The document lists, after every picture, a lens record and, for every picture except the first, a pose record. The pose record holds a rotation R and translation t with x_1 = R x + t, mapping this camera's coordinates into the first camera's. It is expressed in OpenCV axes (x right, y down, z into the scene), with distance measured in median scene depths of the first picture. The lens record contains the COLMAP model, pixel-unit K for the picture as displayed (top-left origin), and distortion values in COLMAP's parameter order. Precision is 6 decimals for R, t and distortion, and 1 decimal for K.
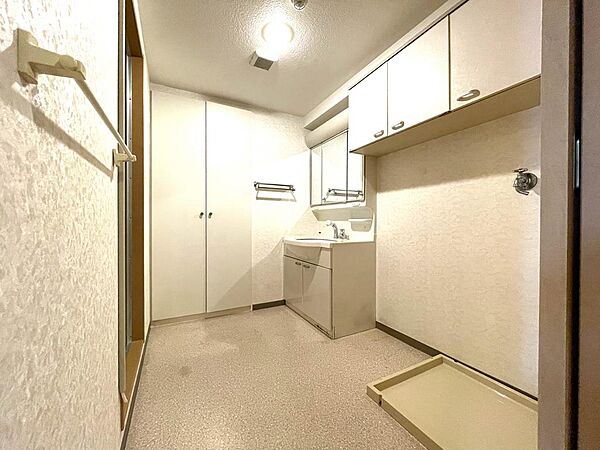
lens RADIAL K [[240.8, 0, 300.0], [0, 240.8, 225.0], [0, 0, 1]] dist [-0.007665, 0.000391]
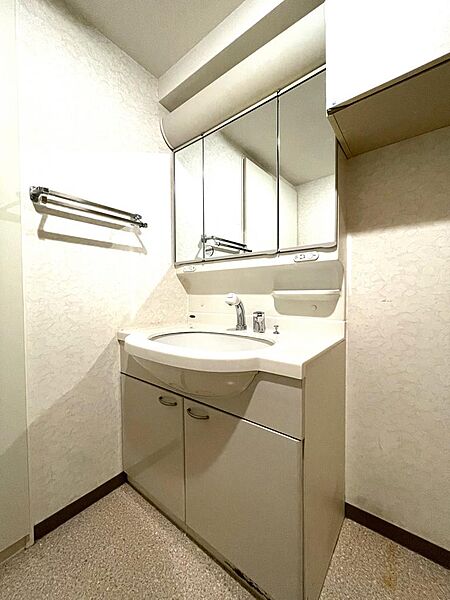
lens RADIAL K [[240.8, 0, 225.0], [0, 240.8, 300.0], [0, 0, 1]] dist [-0.007665, 0.000391]
pose [[0.912204, -0.018895, 0.409300, -0.075384], [0.013435, 0.999778, 0.016211, -0.013681], [-0.409515, -0.009289, 0.912256, 0.557140]]
